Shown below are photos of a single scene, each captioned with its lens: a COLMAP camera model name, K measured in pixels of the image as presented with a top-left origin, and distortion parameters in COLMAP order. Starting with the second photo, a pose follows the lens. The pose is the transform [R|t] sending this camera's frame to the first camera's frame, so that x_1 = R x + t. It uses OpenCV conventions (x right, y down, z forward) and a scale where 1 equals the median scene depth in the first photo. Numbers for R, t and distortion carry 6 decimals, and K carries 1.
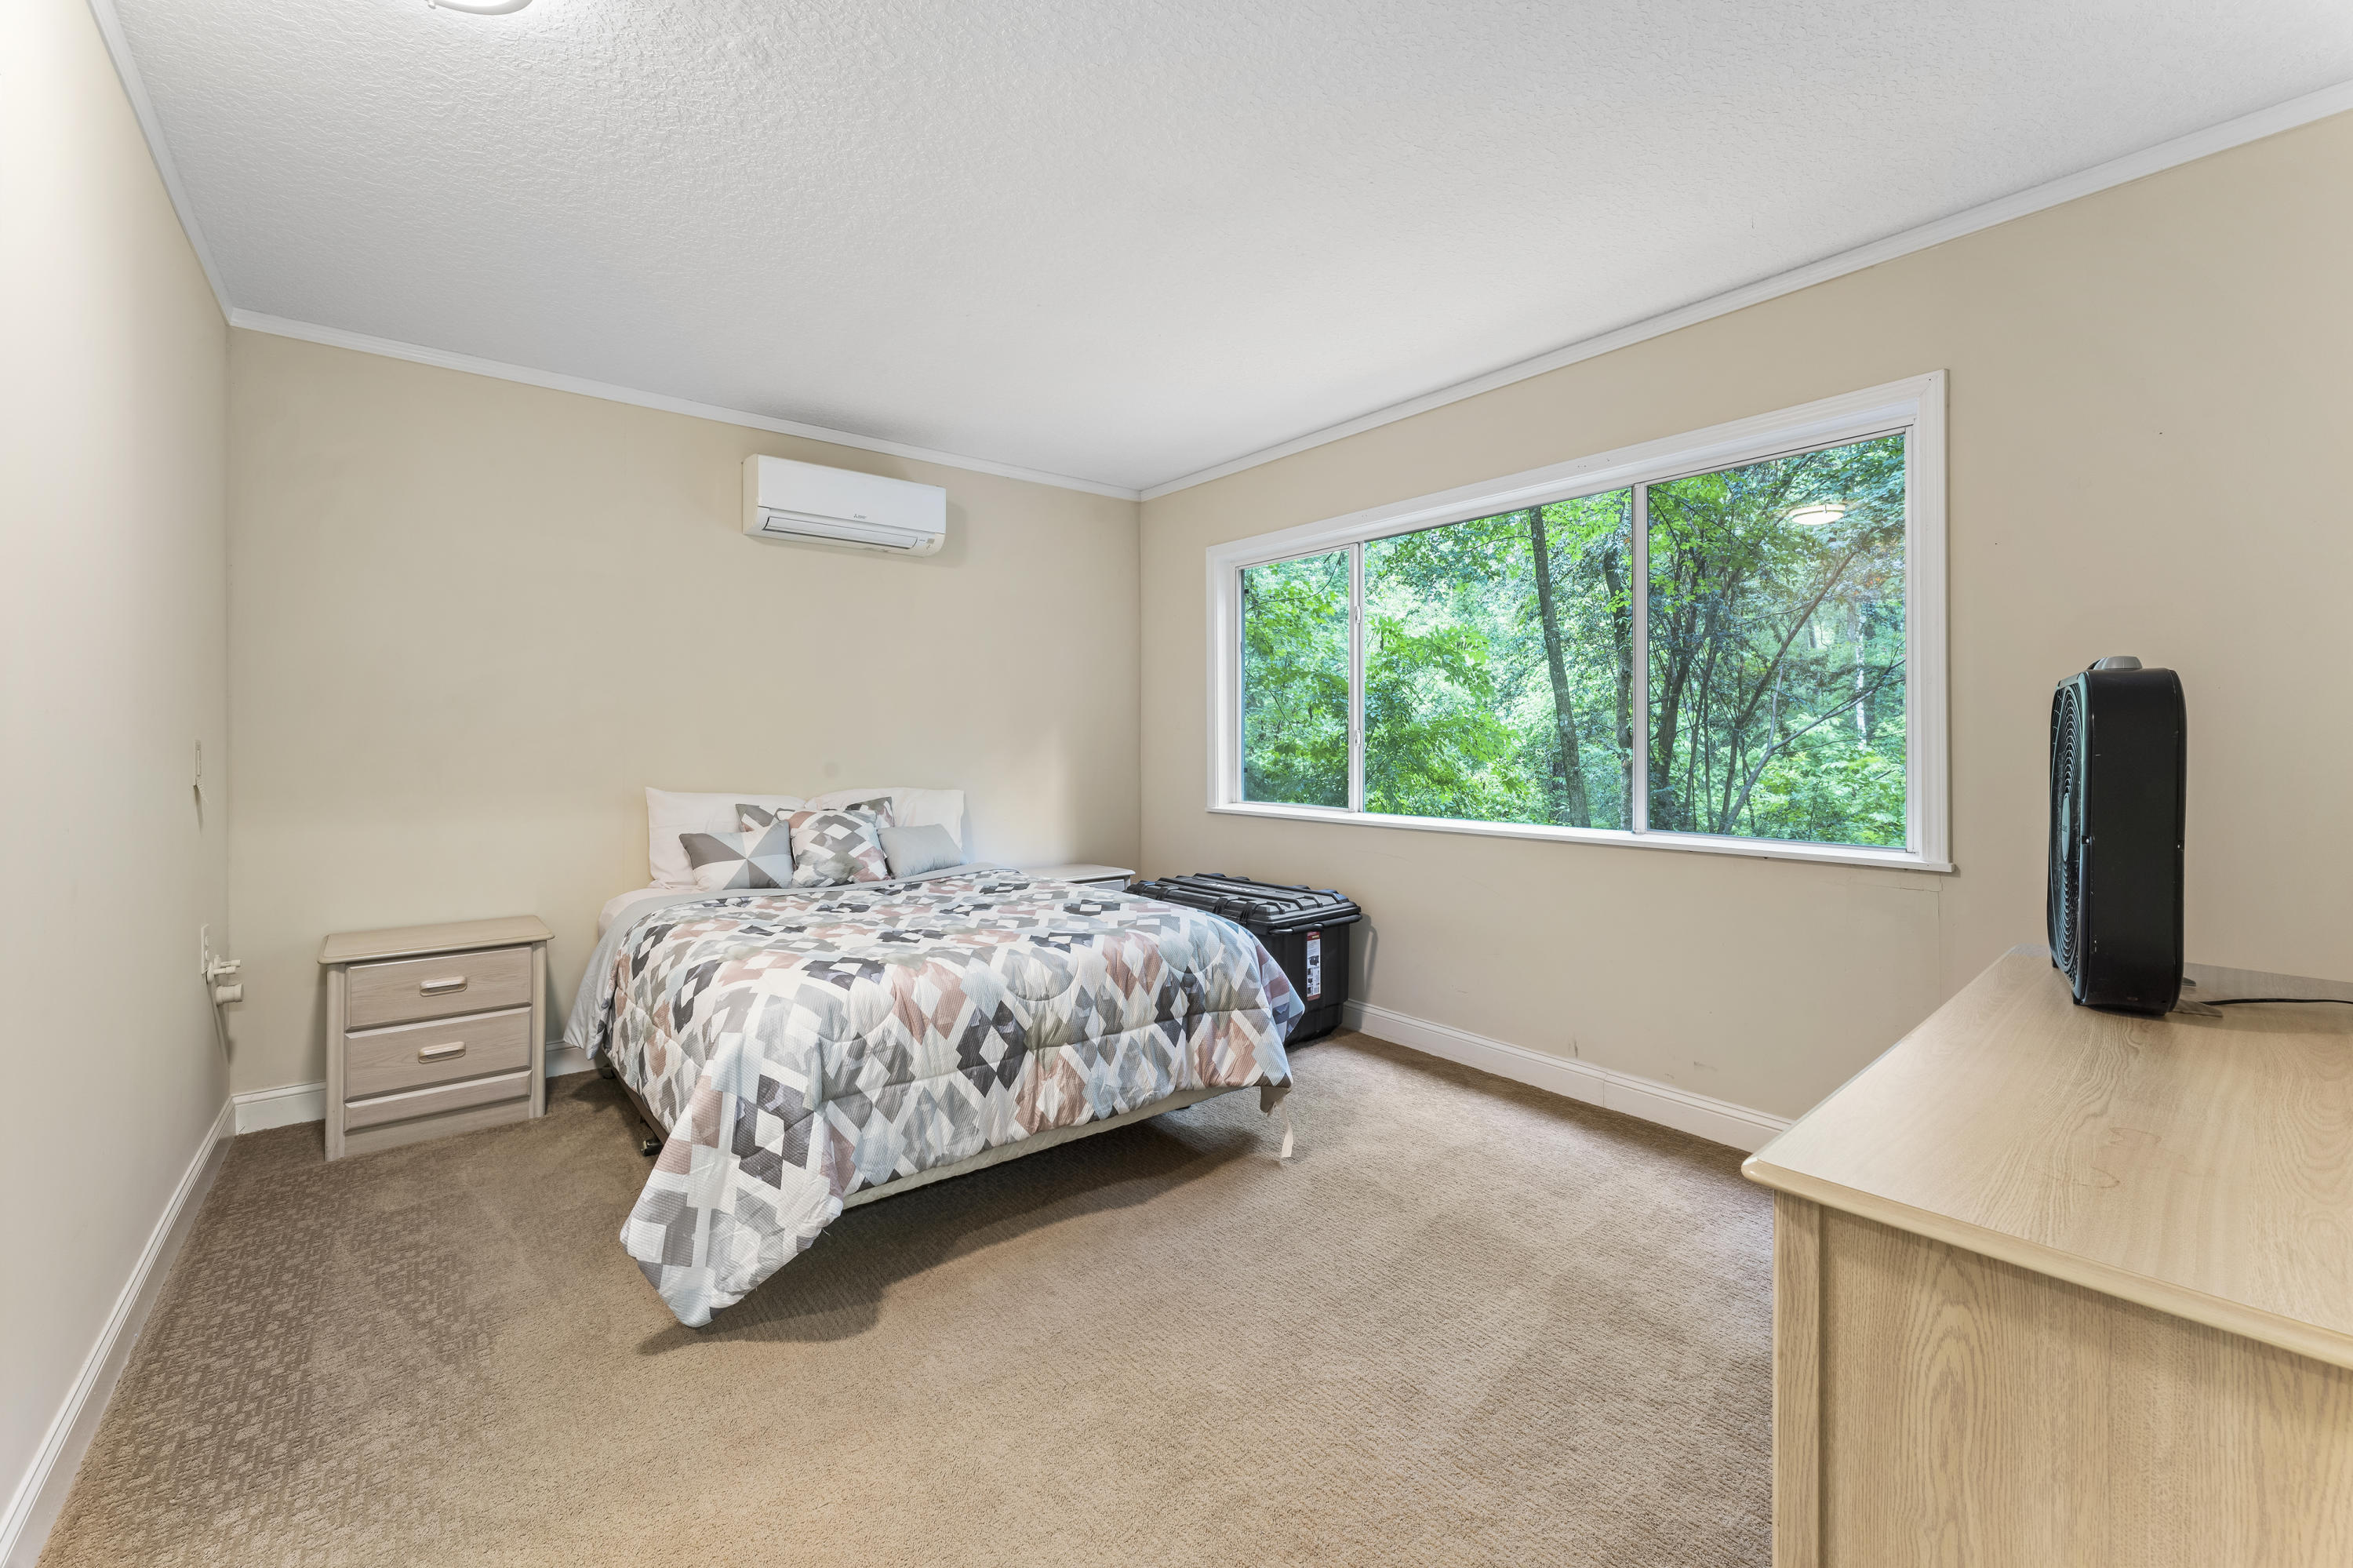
lens RADIAL K [[963.4, 0, 1157.2], [0, 963.4, 738.3], [0, 0, 1]] dist [0.000666, -0.000164]
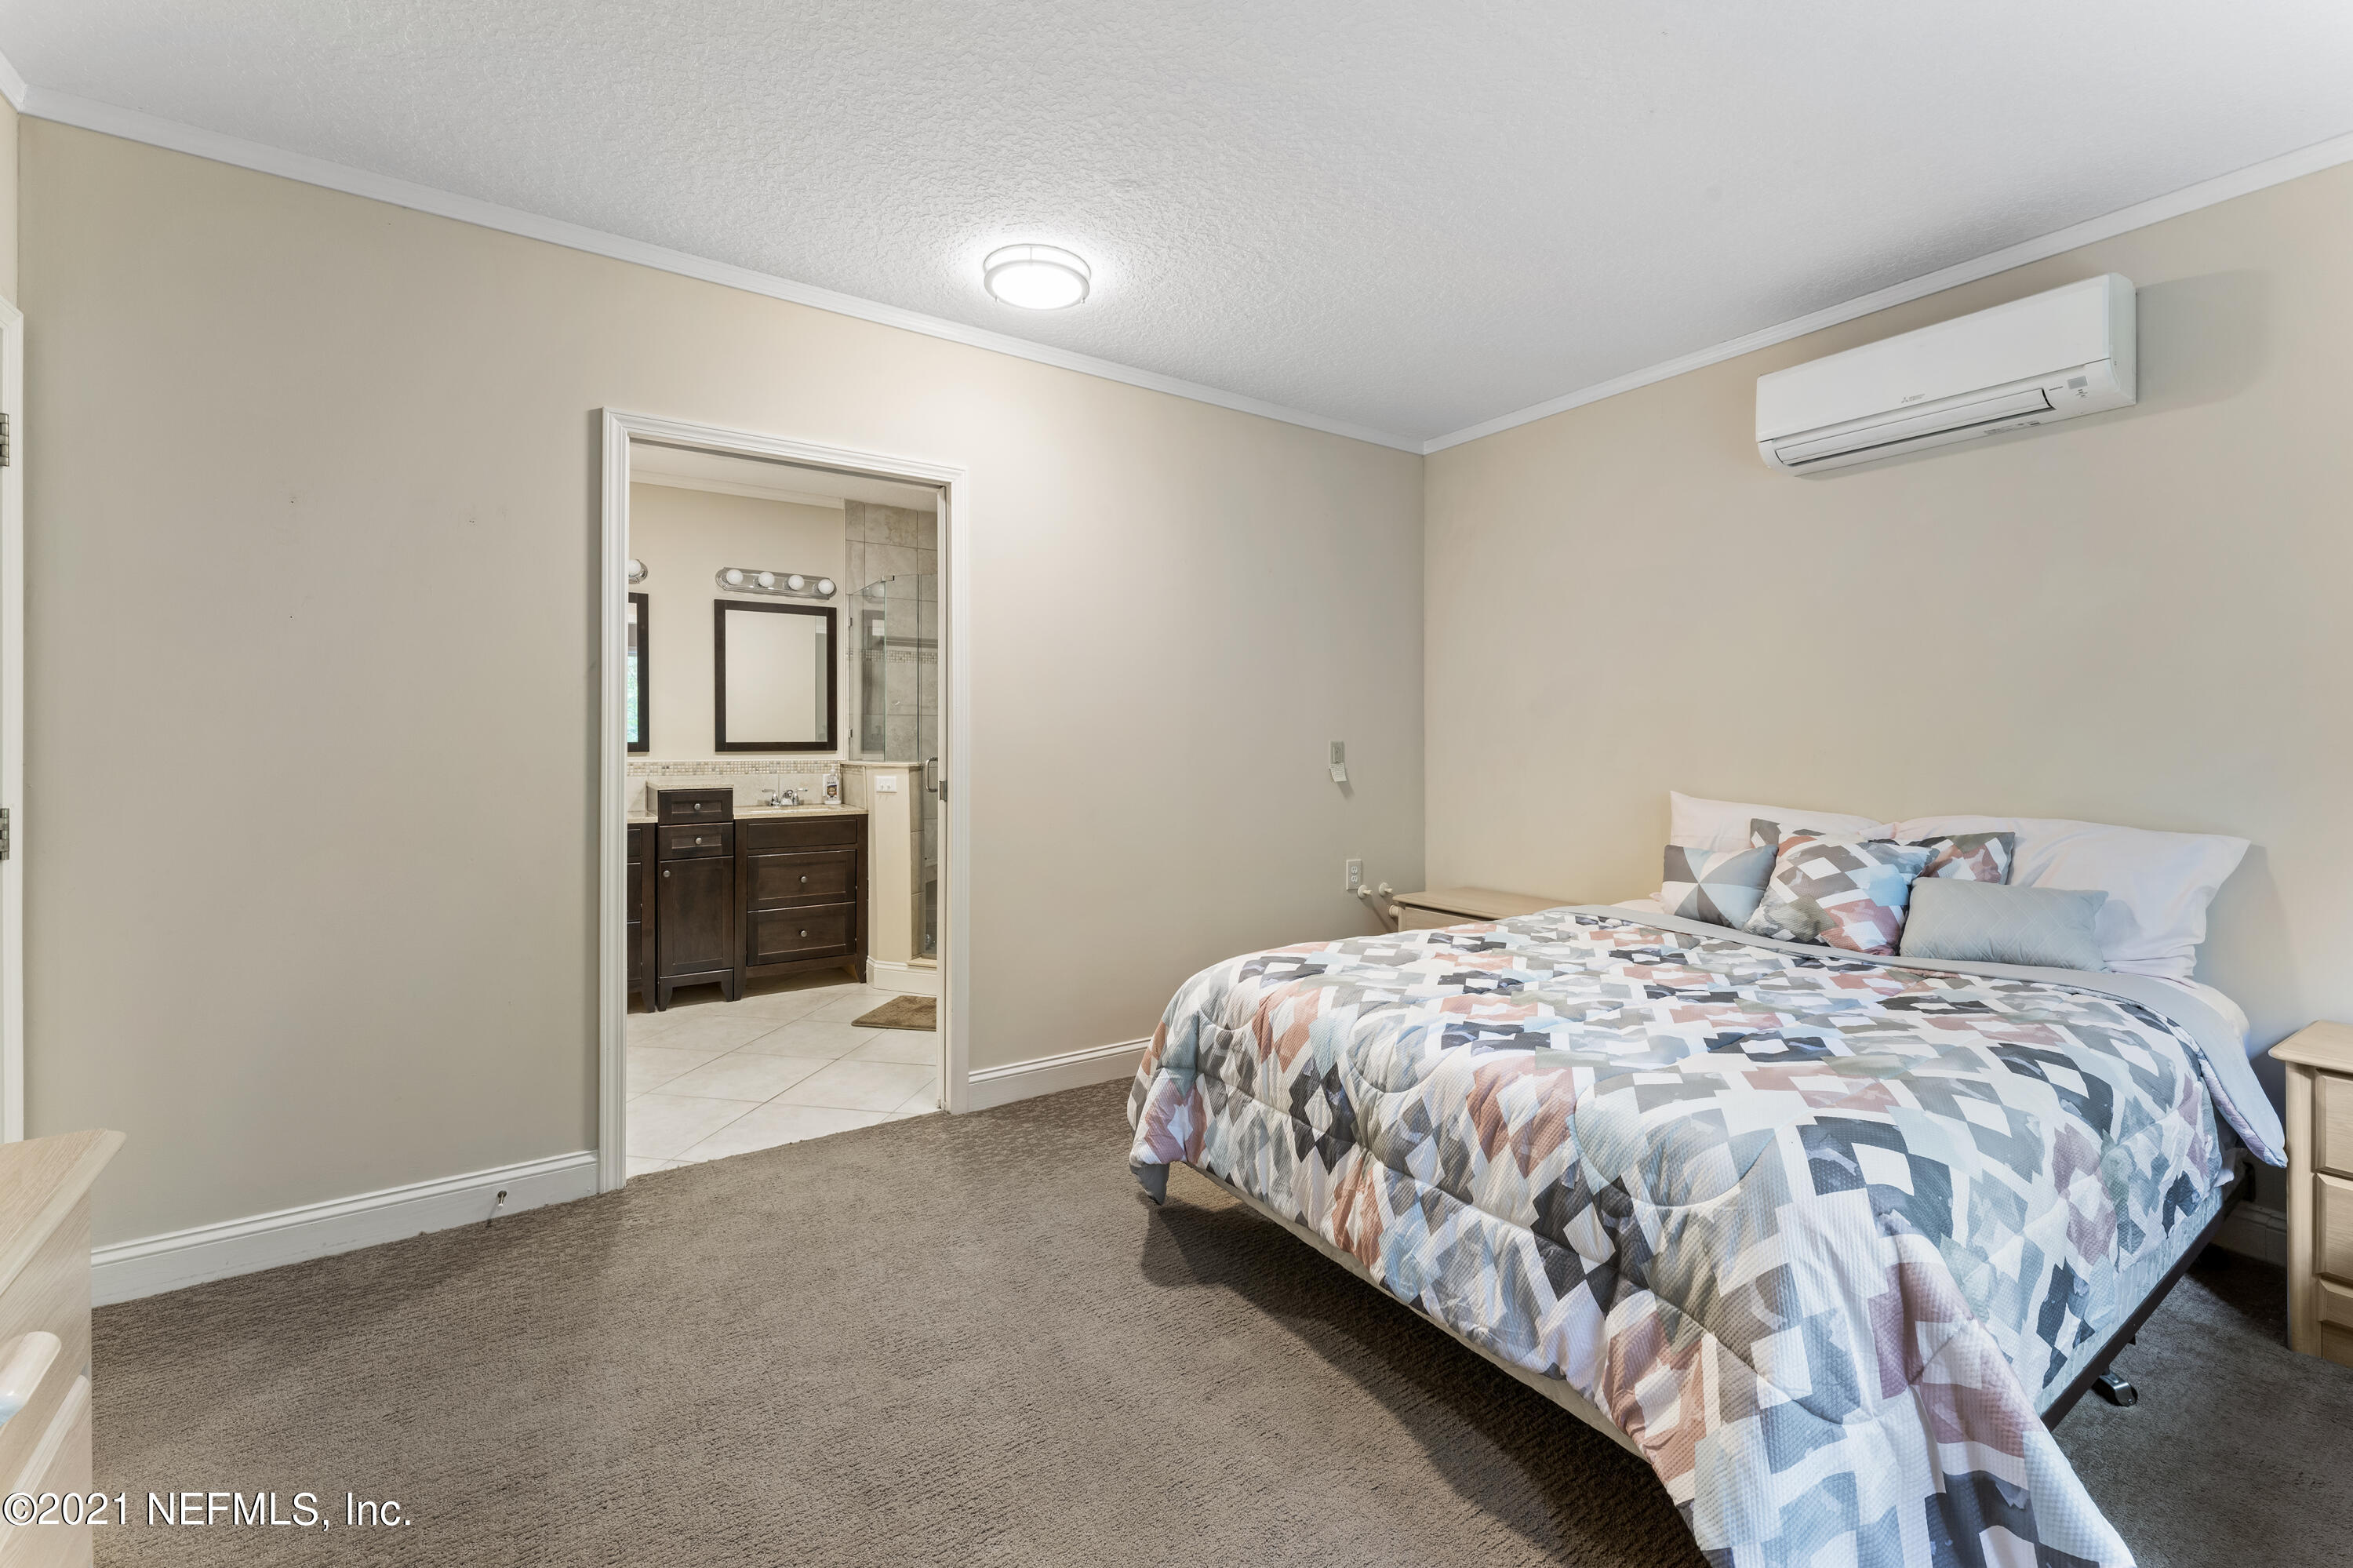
lens RADIAL K [[963.4, 0, 1169.7], [0, 963.4, 741.4], [0, 0, 1]] dist [0.000666, -0.000164]
pose [[-0.079199, 0.000011, -0.996859, 0.618841], [0.003744, 0.999993, -0.000287, 0.002676], [0.996852, -0.003755, -0.079198, 0.874940]]
